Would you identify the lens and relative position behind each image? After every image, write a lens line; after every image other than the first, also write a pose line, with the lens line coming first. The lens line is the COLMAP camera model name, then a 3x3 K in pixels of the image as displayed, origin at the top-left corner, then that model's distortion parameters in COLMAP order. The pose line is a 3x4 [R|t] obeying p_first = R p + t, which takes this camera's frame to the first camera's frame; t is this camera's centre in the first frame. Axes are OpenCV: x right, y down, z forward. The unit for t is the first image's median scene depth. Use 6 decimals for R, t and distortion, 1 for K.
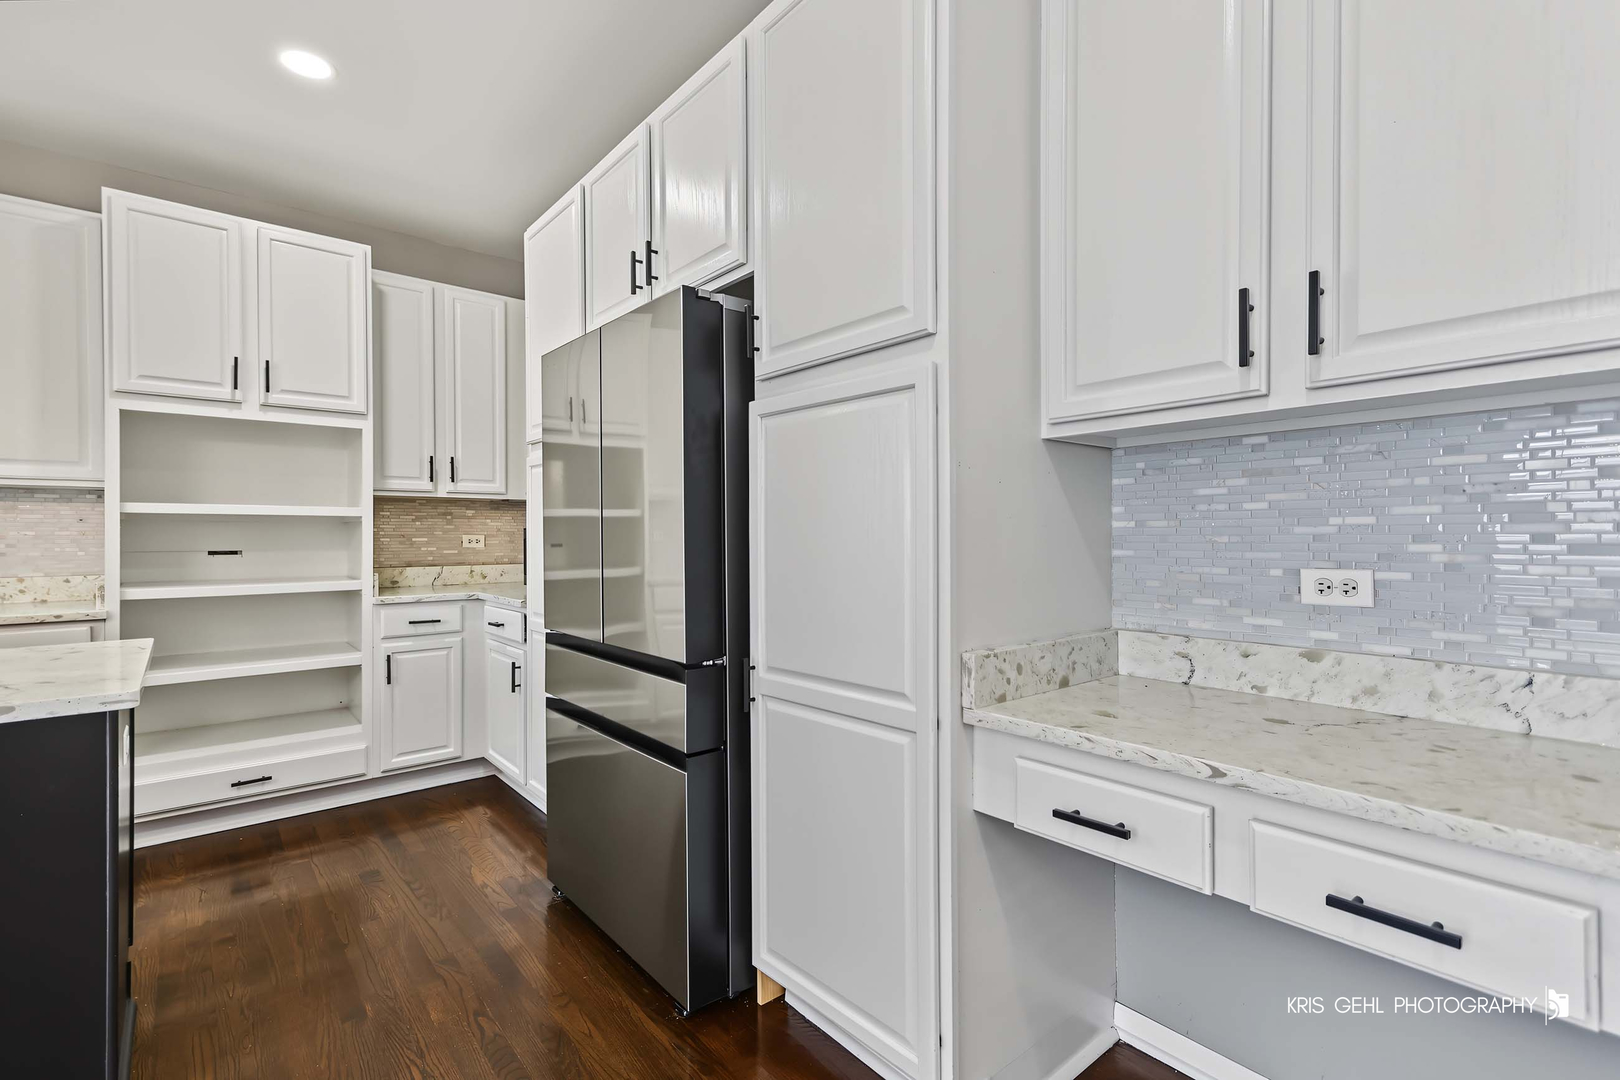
lens RADIAL K [[748.9, 0, 822.5], [0, 748.9, 537.4], [0, 0, 1]] dist [0.020366, -0.003526]
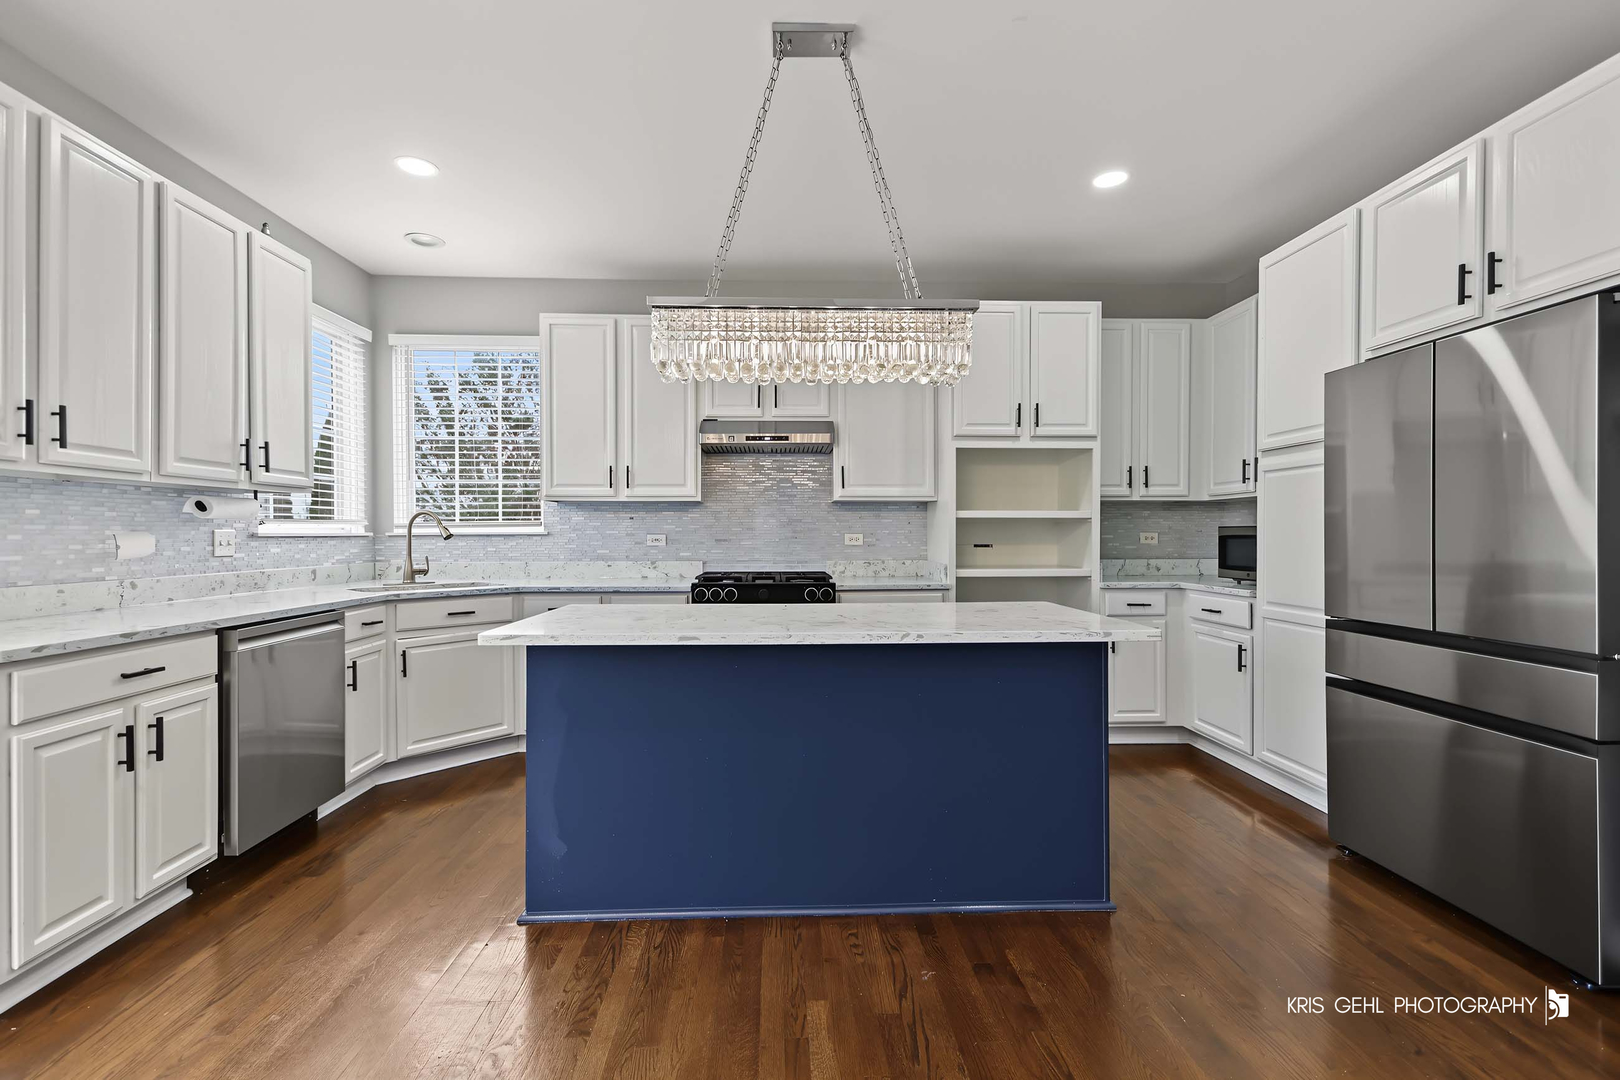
lens RADIAL K [[748.9, 0, 802.1], [0, 748.9, 540.0], [0, 0, 1]] dist [0.020366, -0.003526]
pose [[0.780800, 0.005376, -0.624759, -0.207214], [-0.001303, 0.999975, 0.006976, 0.001125], [0.624780, -0.004633, 0.780787, -0.283316]]
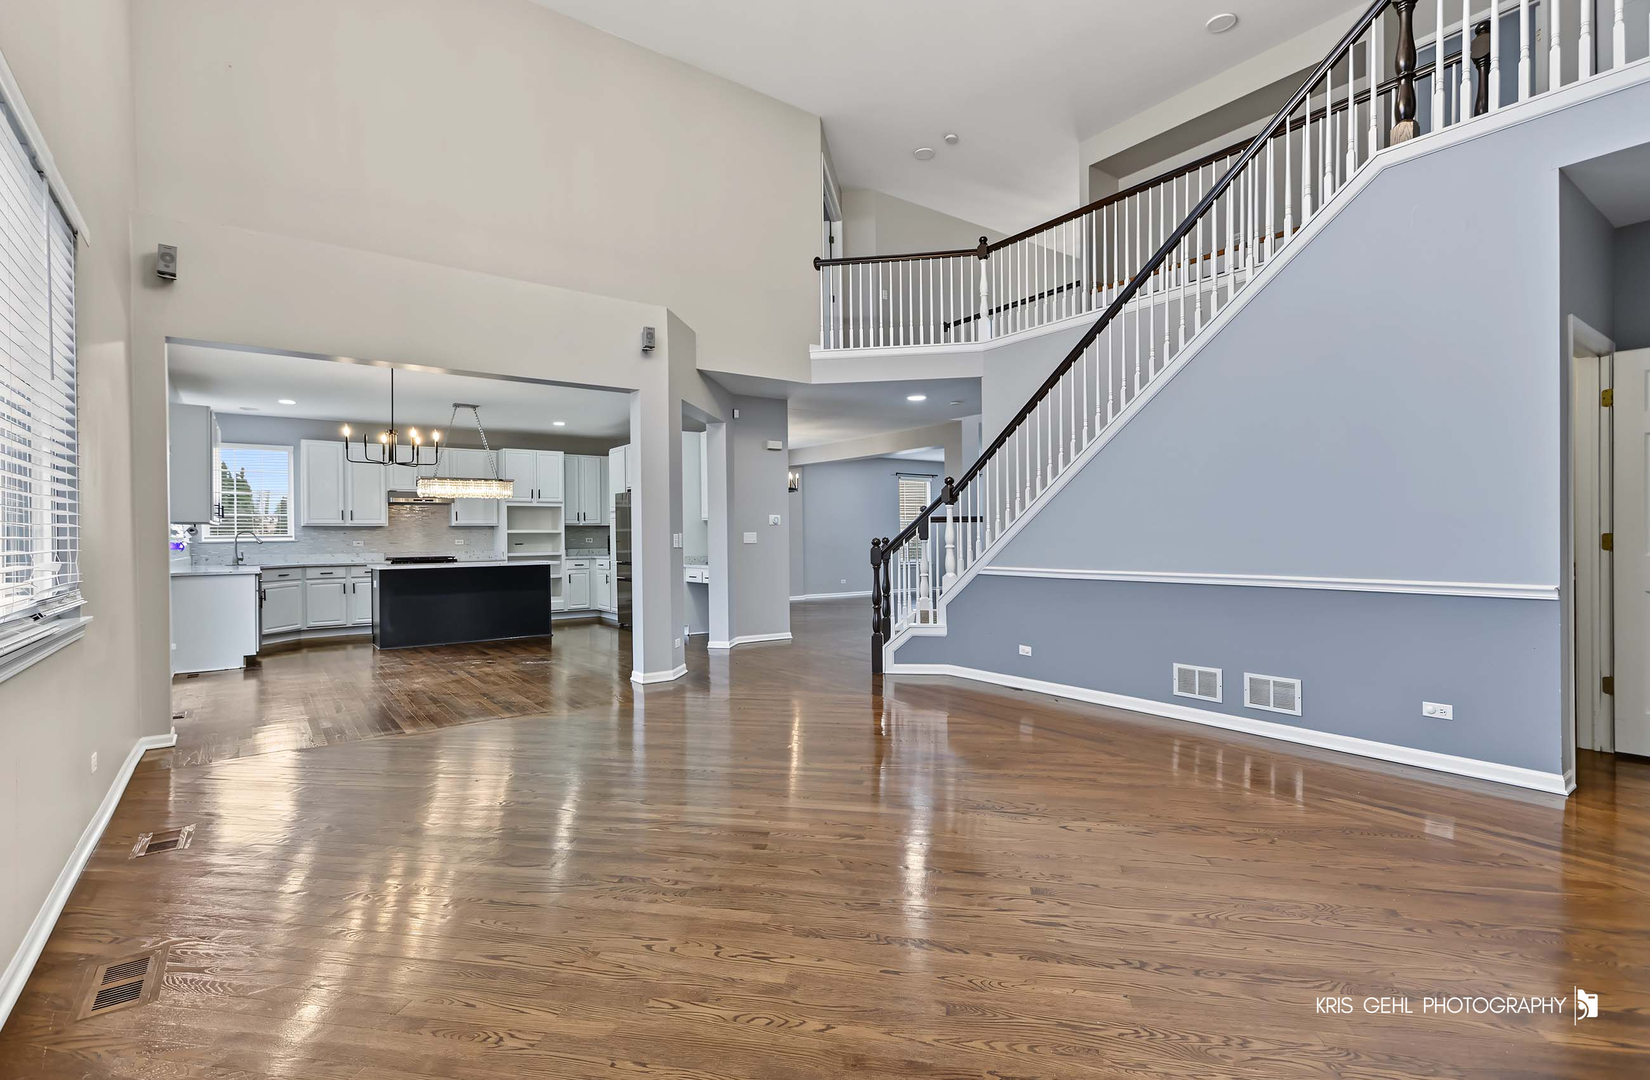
lens RADIAL K [[763.3, 0, 811.4], [0, 763.3, 548.8], [0, 0, 1]] dist [0.004932, 0.000073]
pose [[0.996518, -0.009328, -0.082860, 0.769919], [0.010417, 0.999865, 0.012715, 0.011810], [0.082731, -0.013534, 0.996480, -2.280330]]
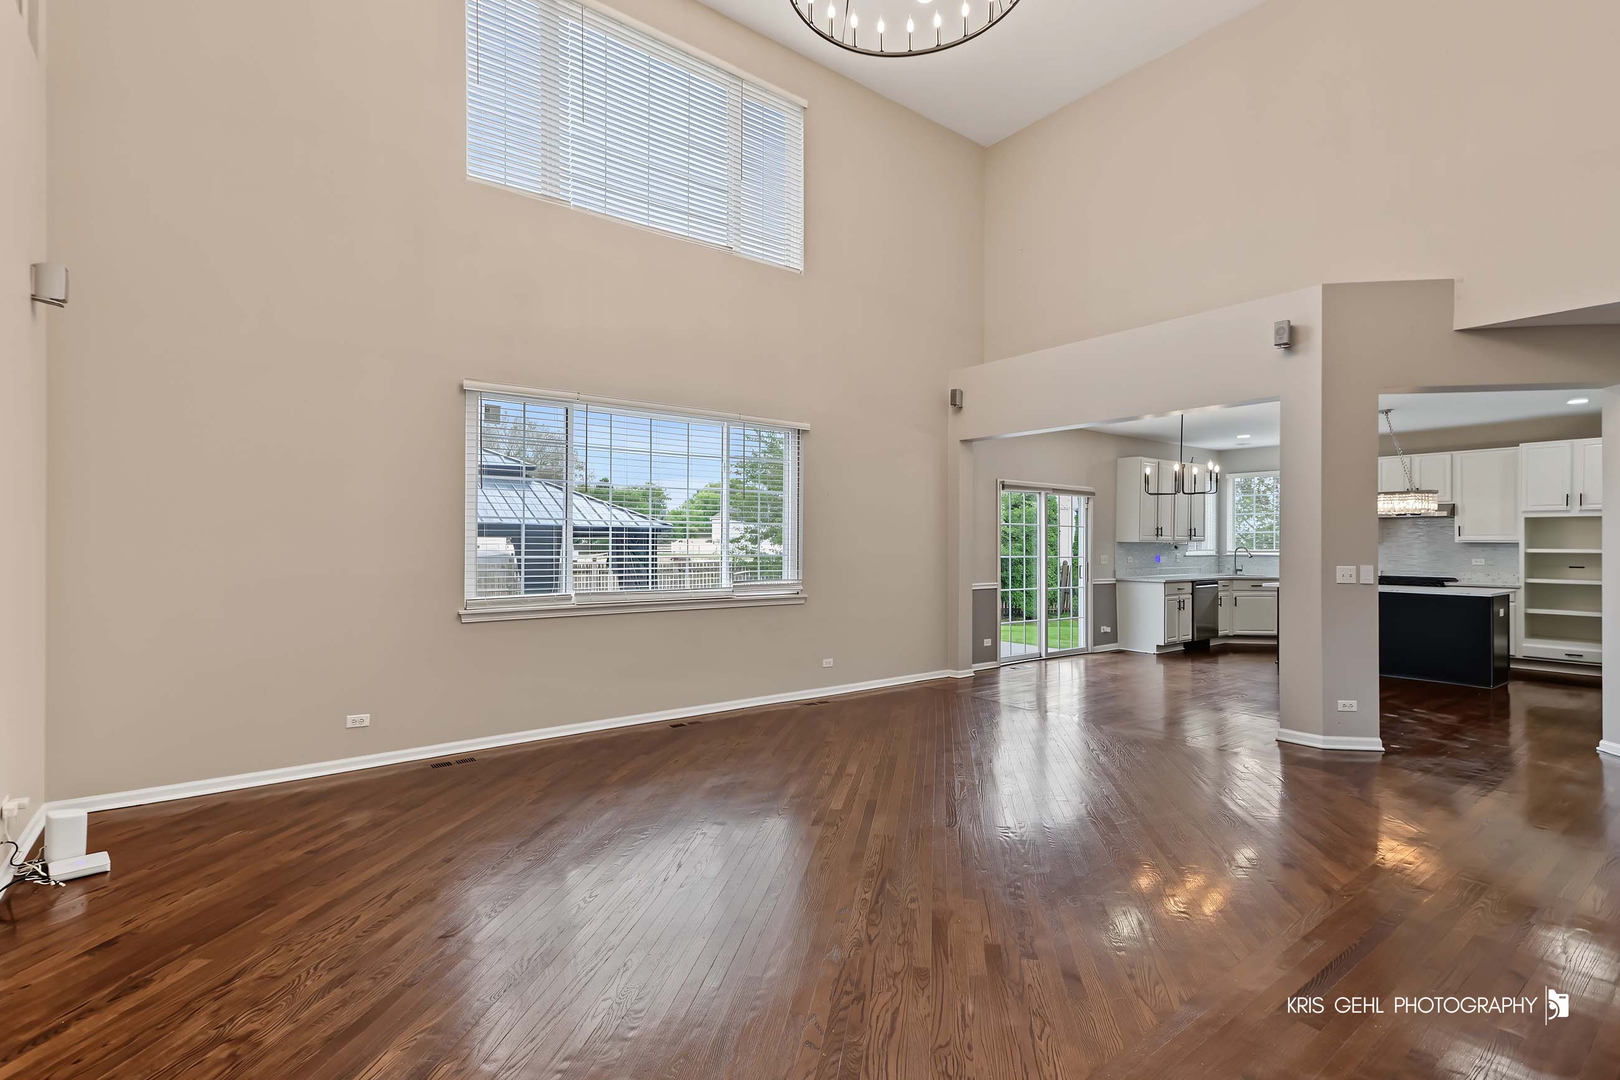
lens RADIAL K [[748.9, 0, 818.7], [0, 748.9, 535.2], [0, 0, 1]] dist [0.020366, -0.003526]
pose [[-0.029281, -0.010181, -0.999519, 1.778490], [-0.008325, 0.999916, -0.009941, -0.039920], [0.999537, 0.008030, -0.029364, -1.394543]]
